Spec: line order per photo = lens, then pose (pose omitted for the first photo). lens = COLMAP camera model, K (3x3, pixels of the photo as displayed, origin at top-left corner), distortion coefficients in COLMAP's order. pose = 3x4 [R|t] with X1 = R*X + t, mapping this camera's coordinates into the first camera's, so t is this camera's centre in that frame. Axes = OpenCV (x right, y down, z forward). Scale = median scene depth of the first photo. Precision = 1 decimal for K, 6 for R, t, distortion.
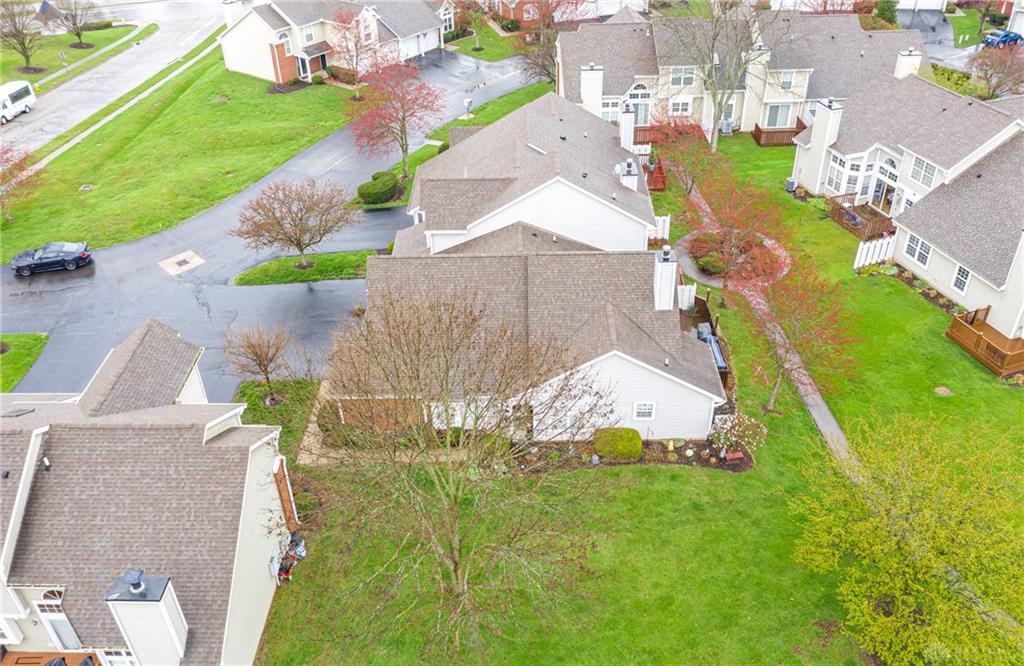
lens RADIAL K [[847.6, 0, 523.3], [0, 847.6, 316.3], [0, 0, 1]] dist [-0.017134, -0.001129]
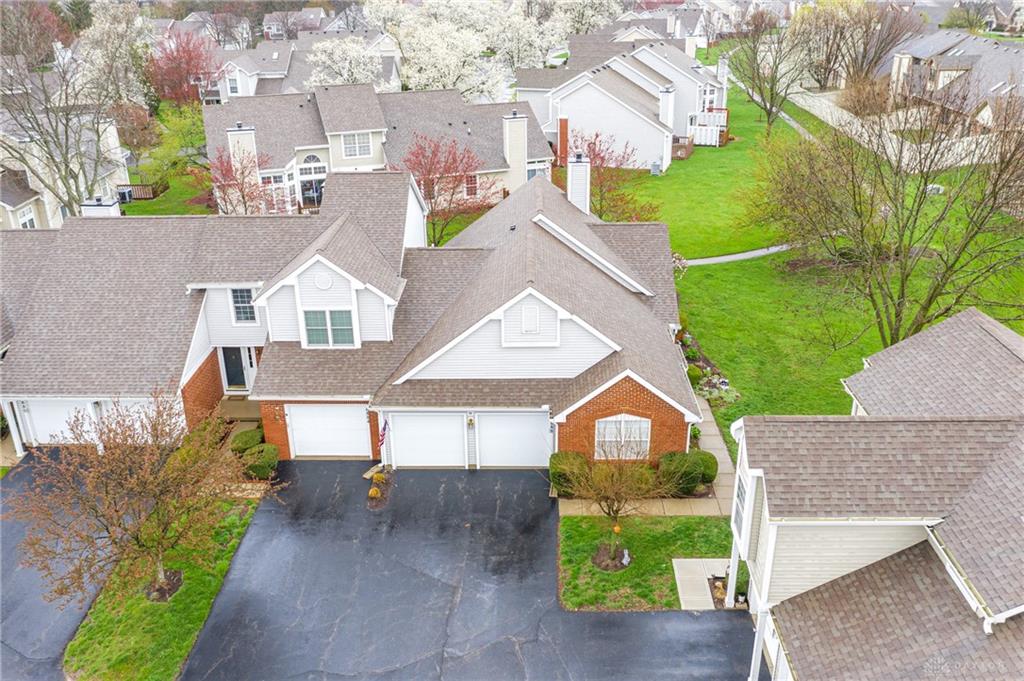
lens RADIAL K [[871.6, 0, 495.0], [0, 871.6, 355.6], [0, 0, 1]] dist [-0.021514, 0.006131]
pose [[0.039942, -0.402214, 0.914674, -0.663416], [0.580989, 0.754103, 0.306235, -0.203979], [-0.812930, 0.519184, 0.263802, 0.685417]]
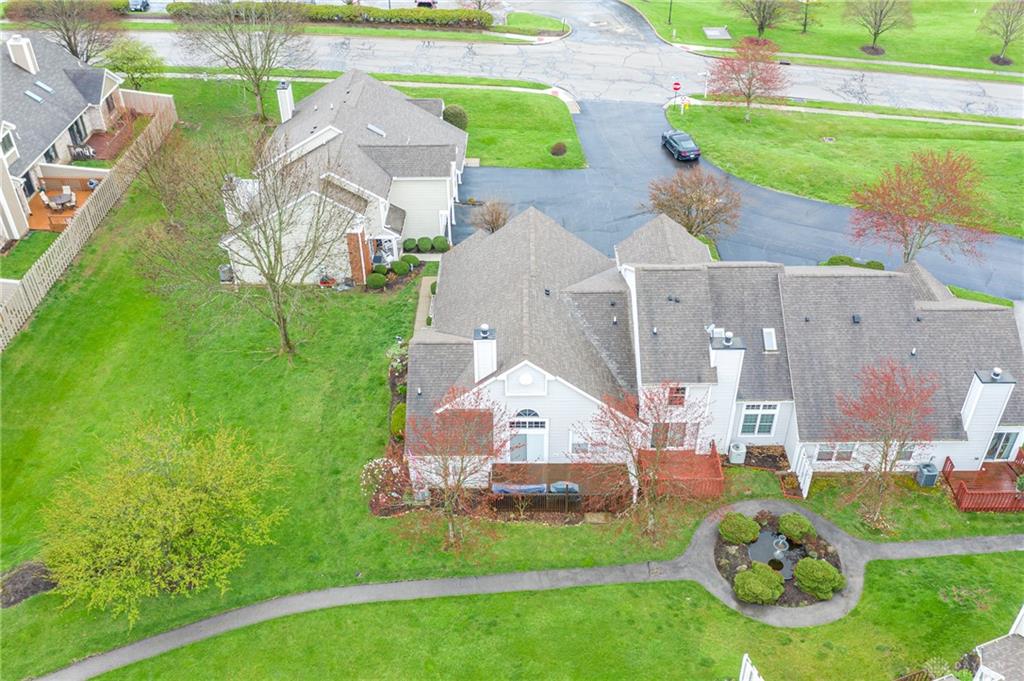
lens RADIAL K [[924.0, 0, 512.0], [0, 924.0, 340.5], [0, 0, 1]] dist [-0.019038, 0.009241]
pose [[-0.008434, 0.614855, -0.788595, 0.772714], [-0.558097, 0.651476, 0.513914, -0.482320], [0.829733, 0.444447, 0.337654, 0.486072]]
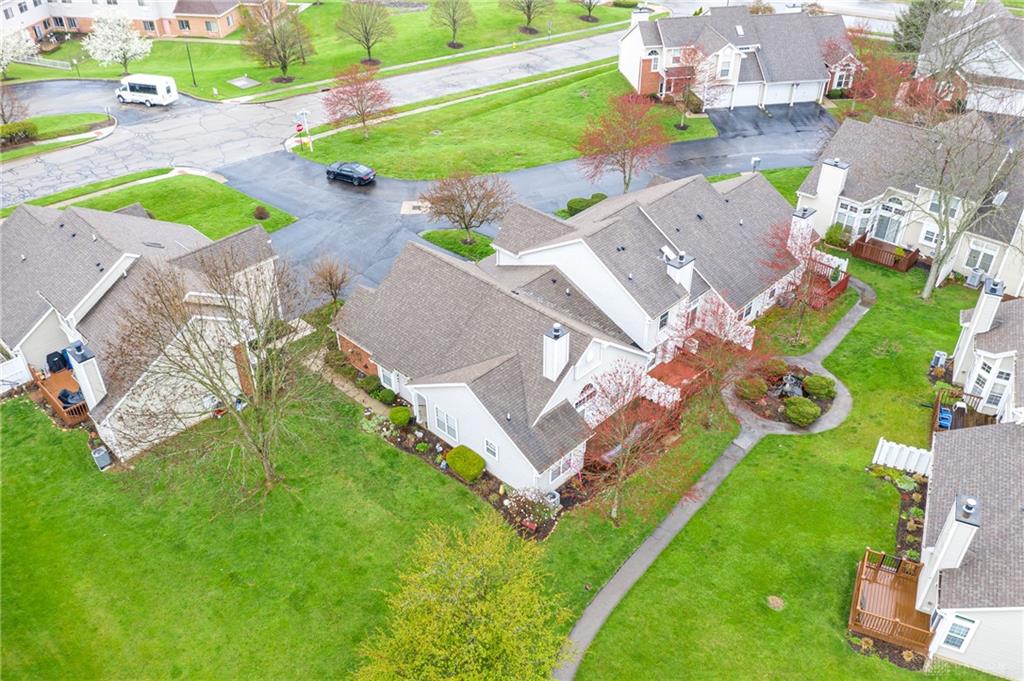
lens RADIAL K [[871.6, 0, 495.0], [0, 871.6, 355.6], [0, 0, 1]] dist [-0.021514, 0.006131]
pose [[0.707182, 0.424438, -0.565461, 0.561770], [-0.396714, 0.900209, 0.179560, -0.158290], [0.585245, 0.097344, 0.804992, 0.039649]]
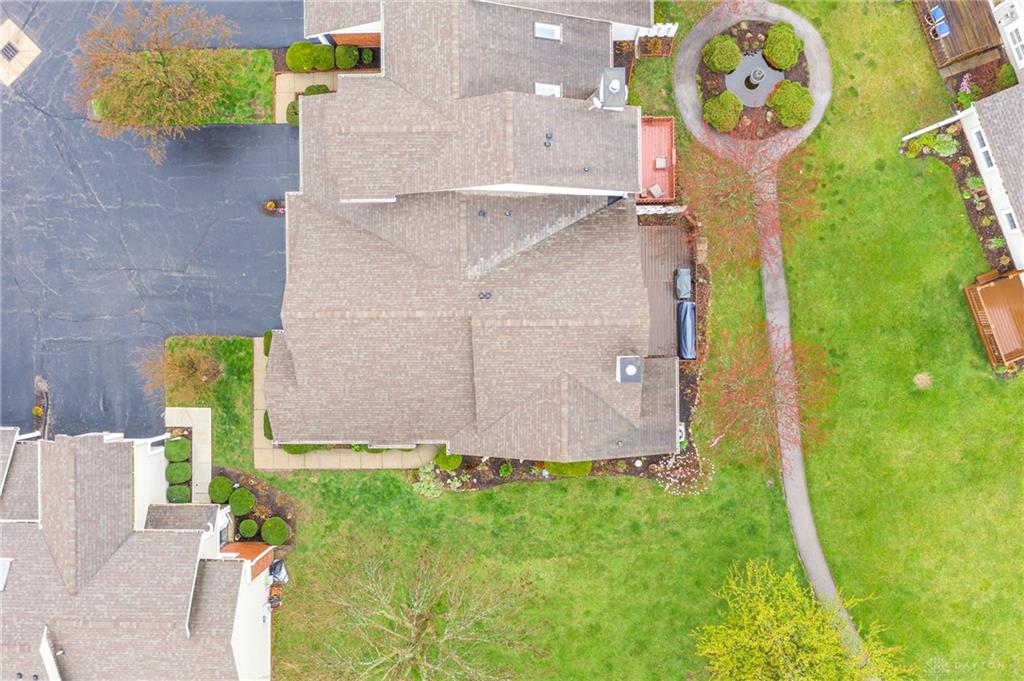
lens RADIAL K [[1025.8, 0, 511.1], [0, 1025.8, 329.1], [0, 0, 1]] dist [-0.010087, -0.000073]
pose [[0.999935, -0.009284, -0.006676, 0.039811], [0.010779, 0.570196, 0.821438, -0.708148], [-0.003819, -0.821456, 0.570259, 0.322907]]
